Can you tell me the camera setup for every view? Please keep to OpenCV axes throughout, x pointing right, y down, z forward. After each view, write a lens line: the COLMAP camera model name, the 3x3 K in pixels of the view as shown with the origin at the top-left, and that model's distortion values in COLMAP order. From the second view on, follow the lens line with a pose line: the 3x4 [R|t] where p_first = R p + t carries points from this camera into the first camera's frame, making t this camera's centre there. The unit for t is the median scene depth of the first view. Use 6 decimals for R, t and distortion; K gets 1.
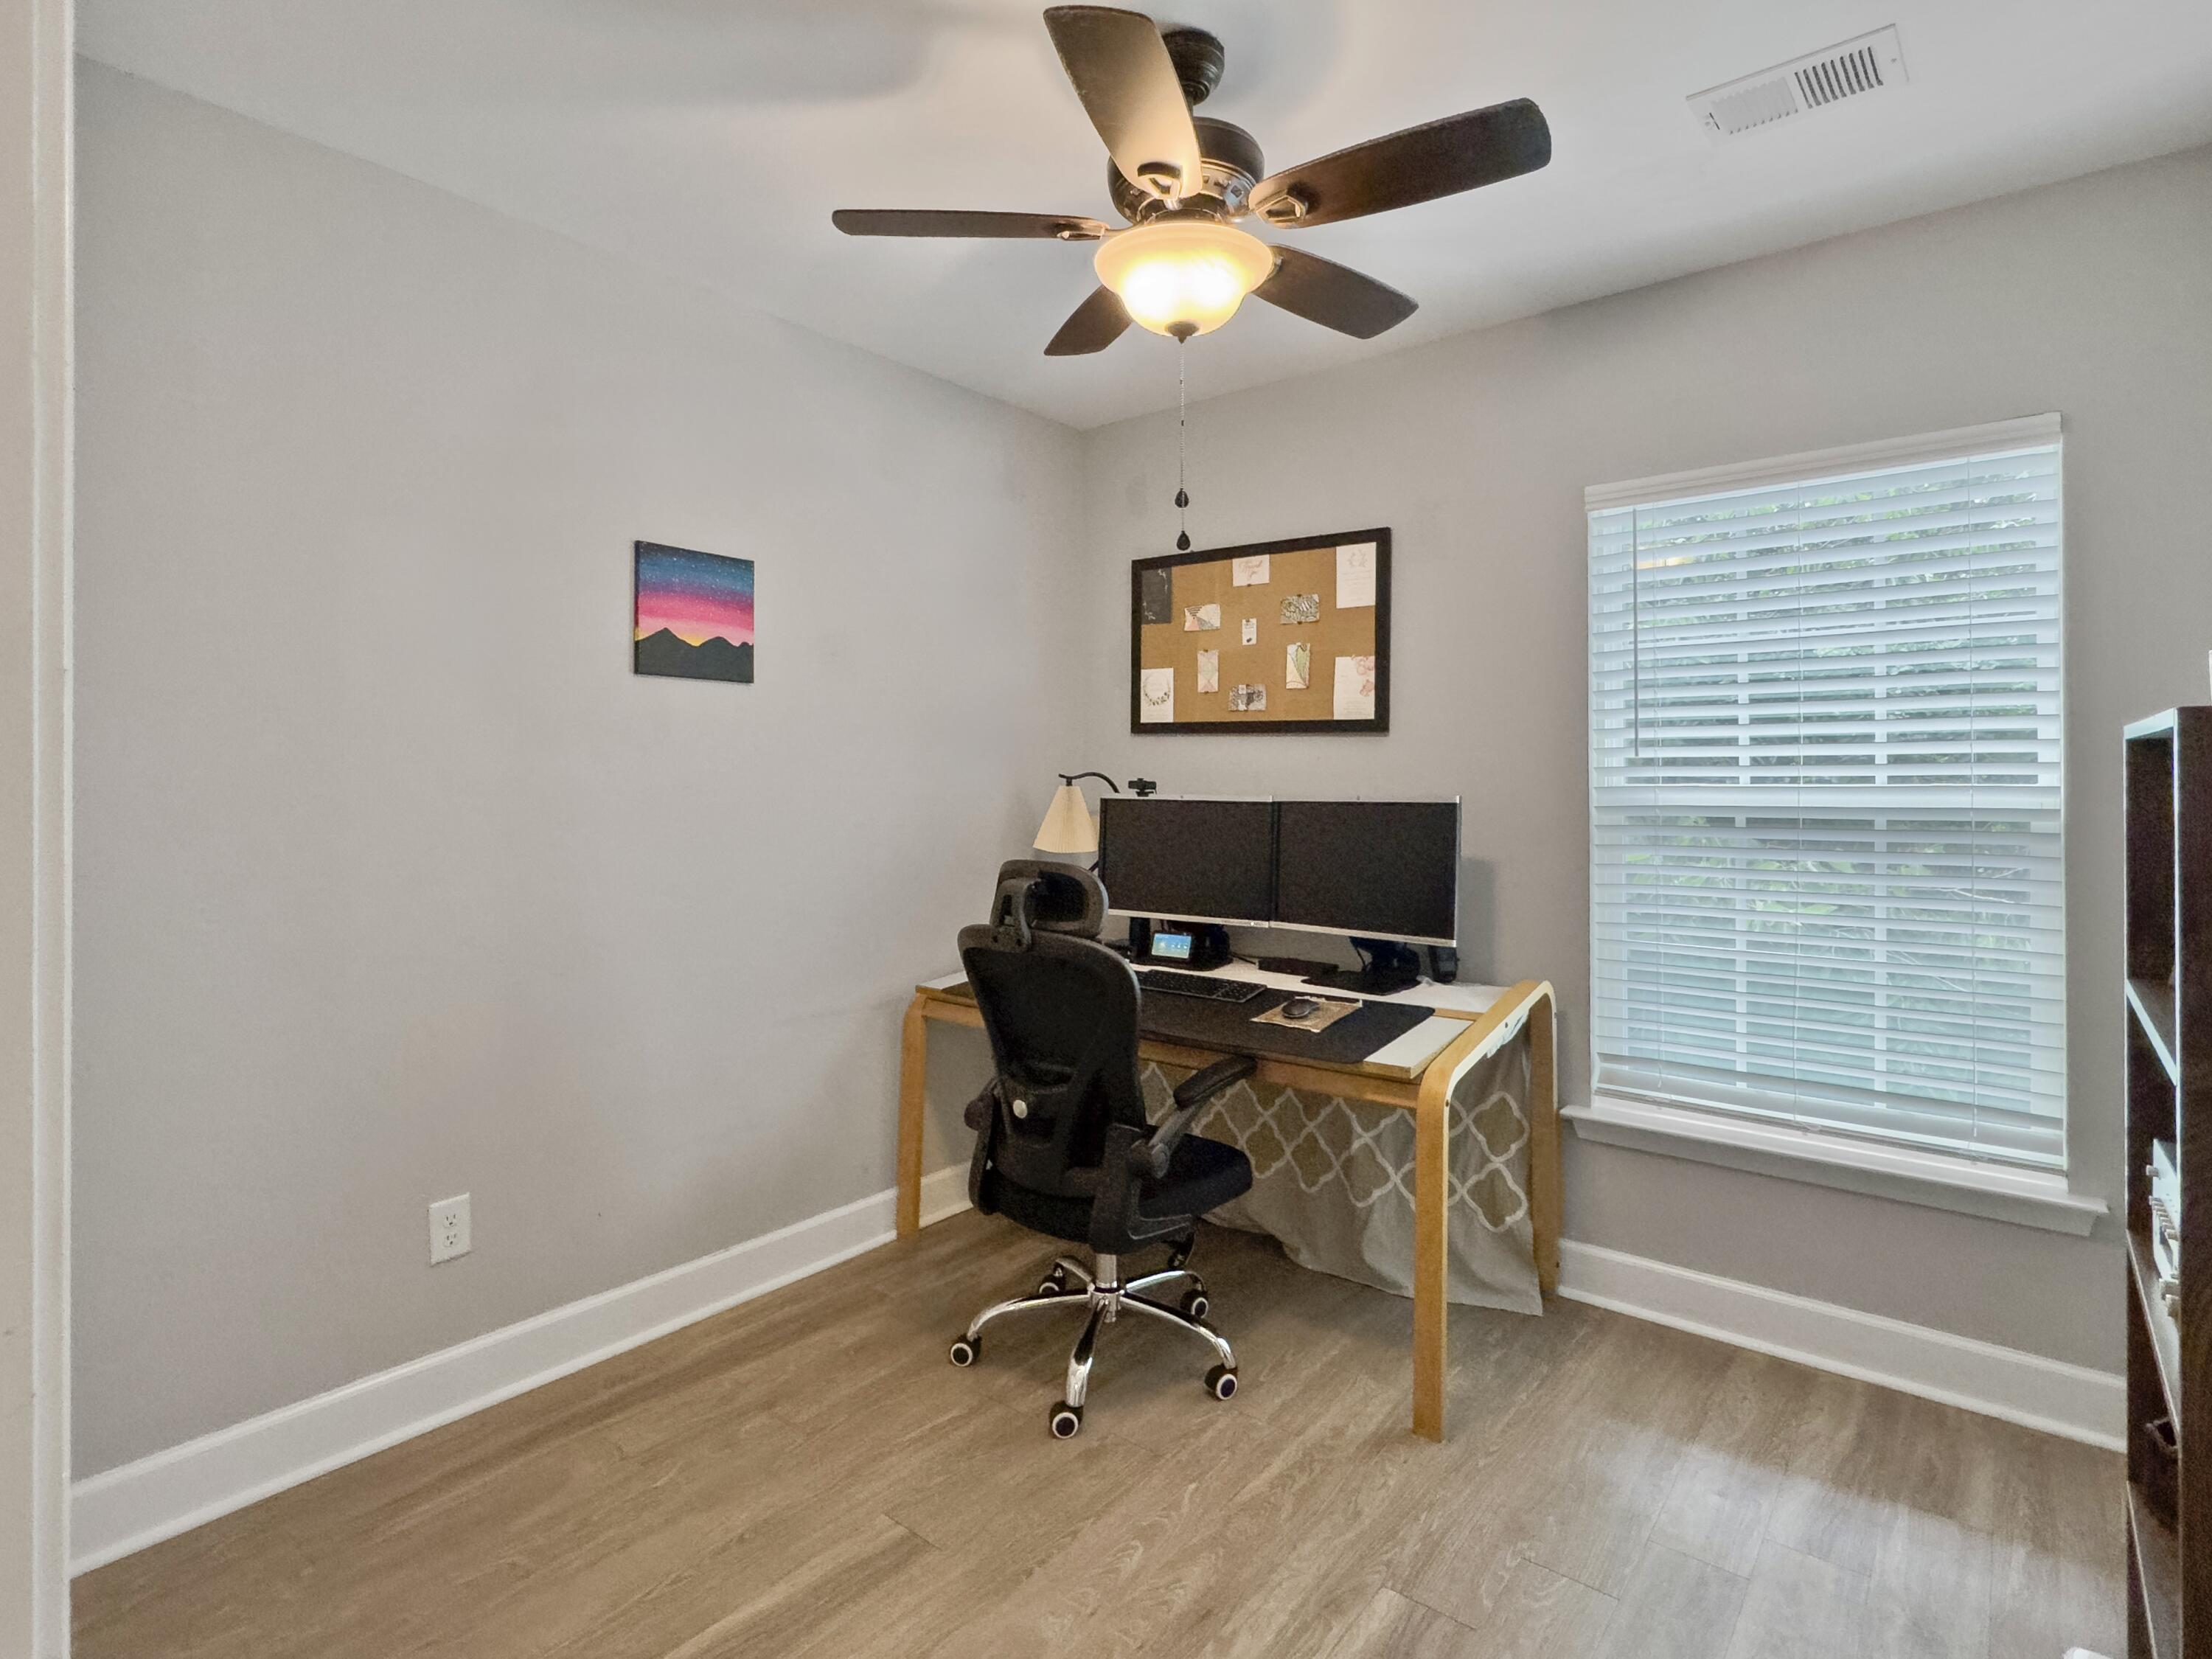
lens RADIAL K [[1111.5, 0, 1110.4], [0, 1111.5, 796.6], [0, 0, 1]] dist [-0.002732, -0.001907]
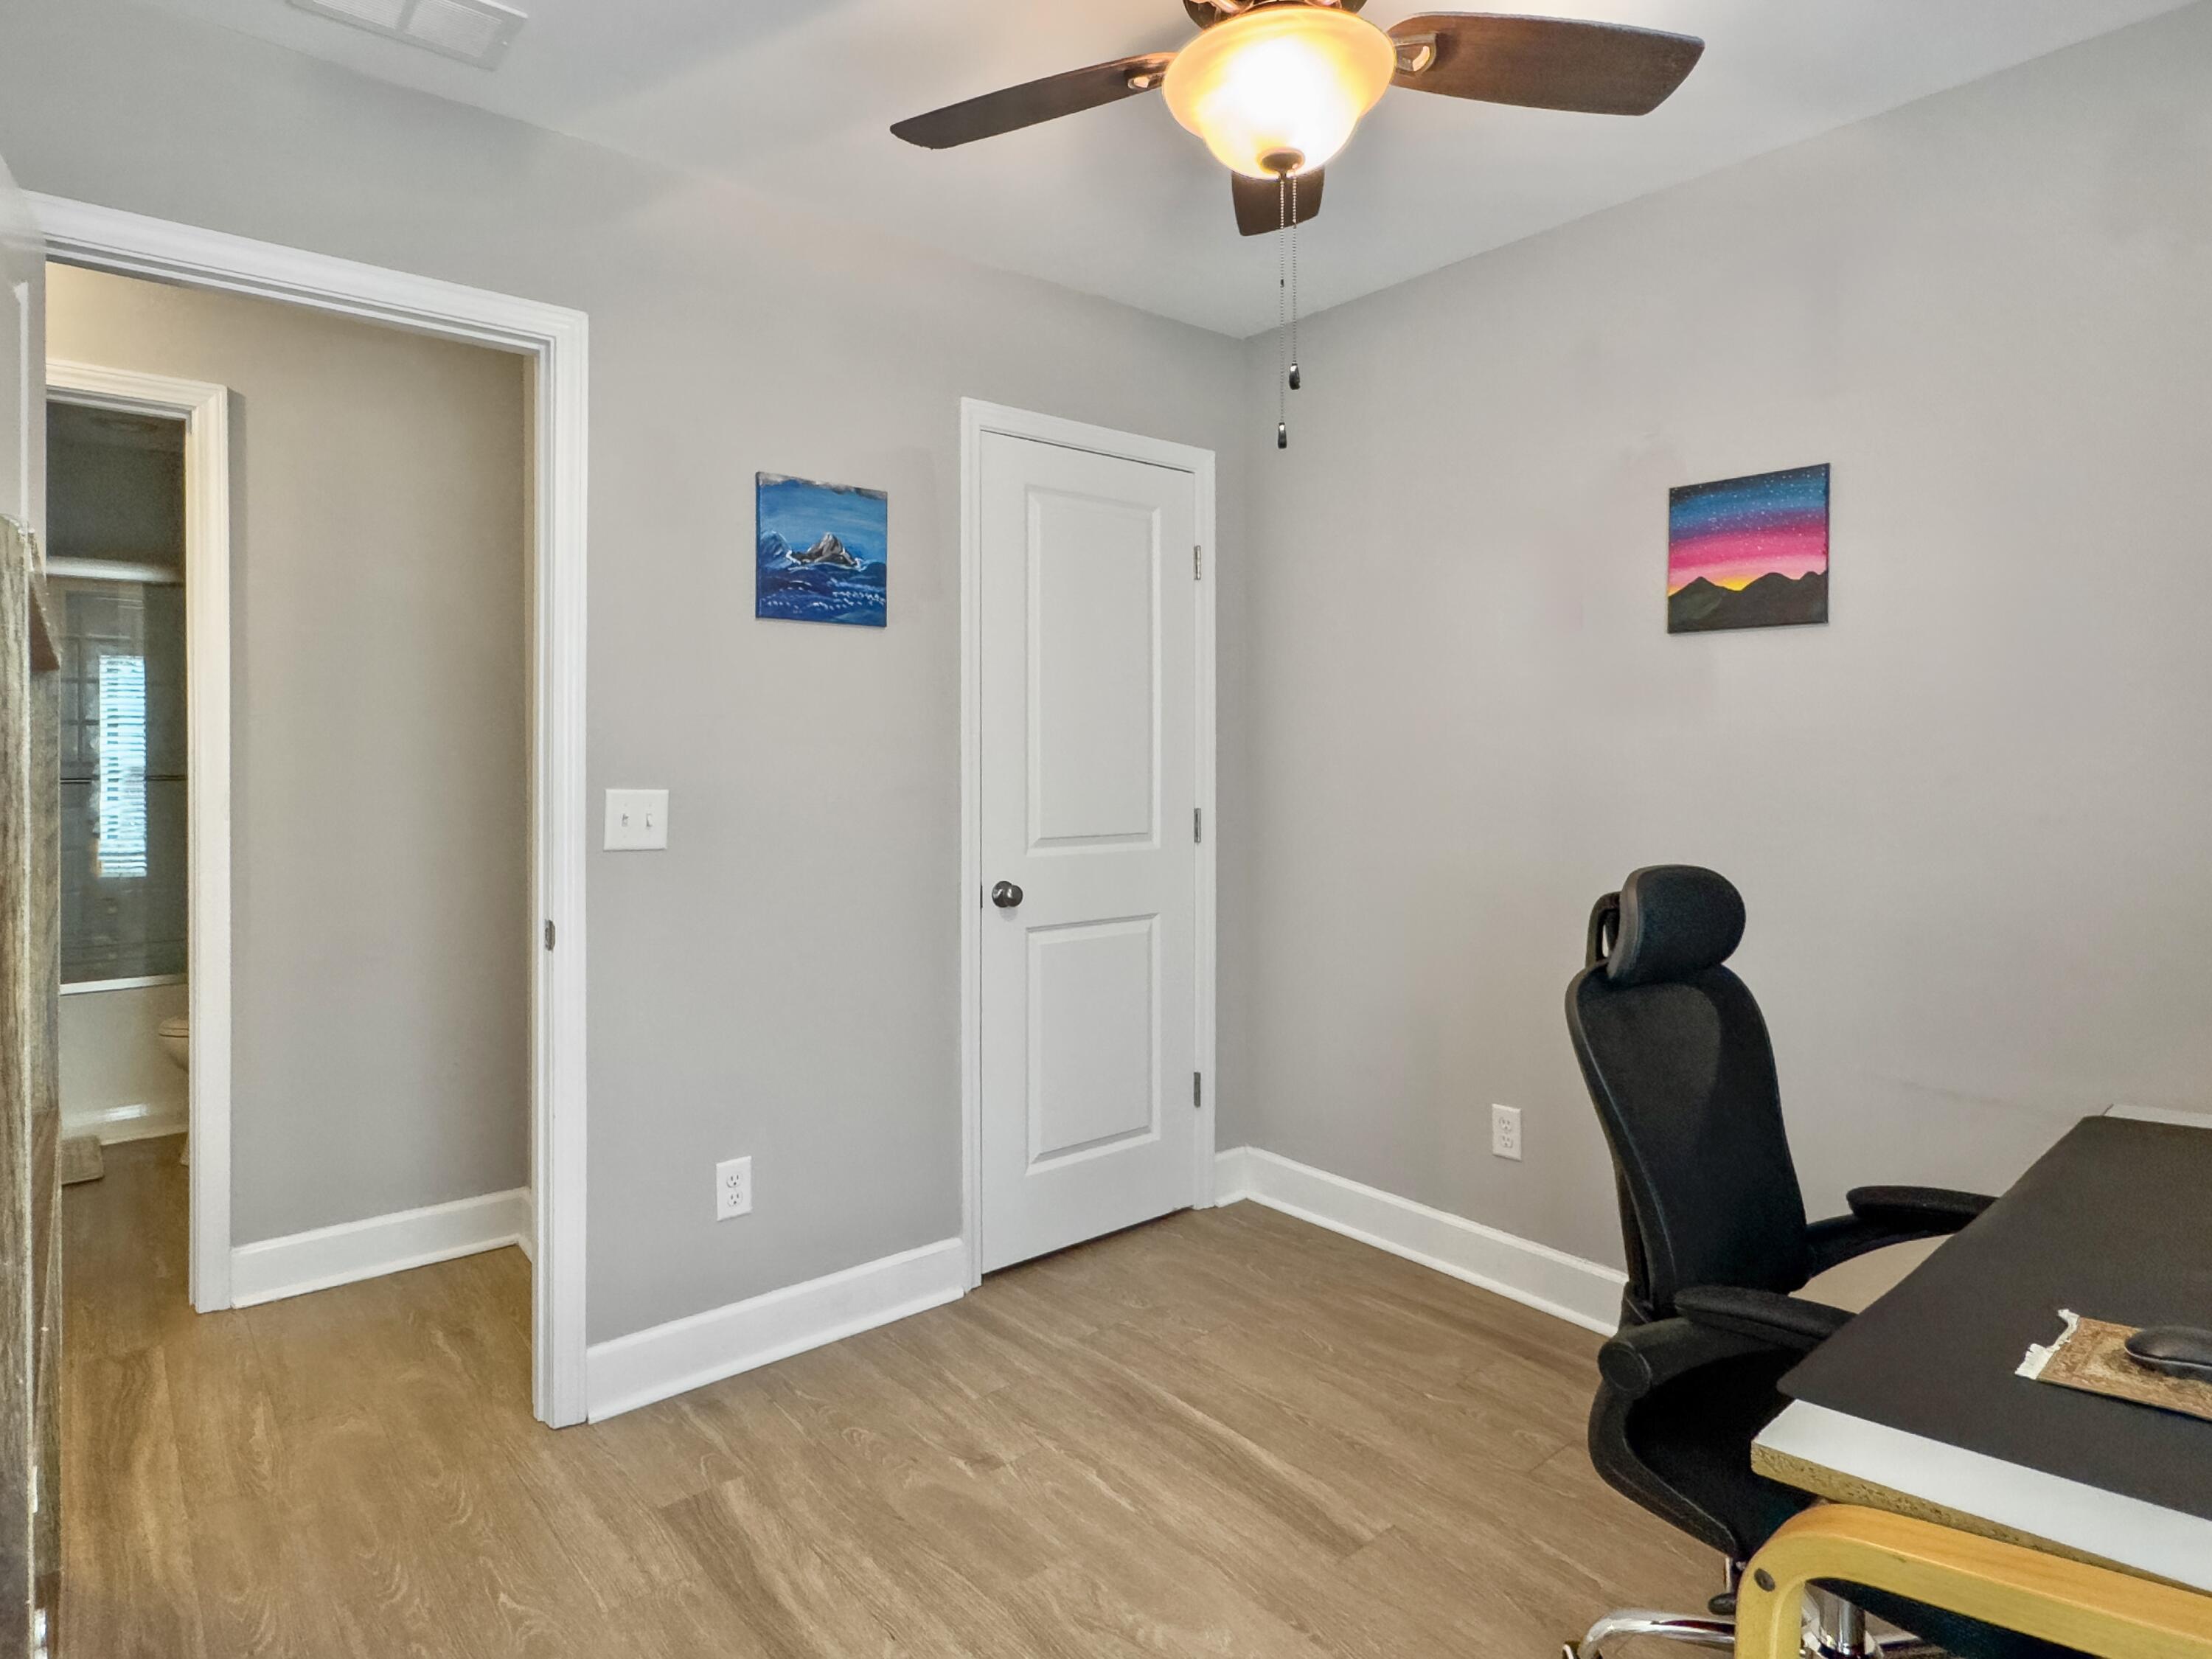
lens RADIAL K [[1194.2, 0, 1118.6], [0, 1194.2, 806.3], [0, 0, 1]] dist [0.001360, -0.000249]
pose [[-0.165280, 0.045470, -0.985198, 0.627255], [-0.025899, 0.998392, 0.050424, -0.005546], [0.985907, 0.033850, -0.163837, 0.713838]]
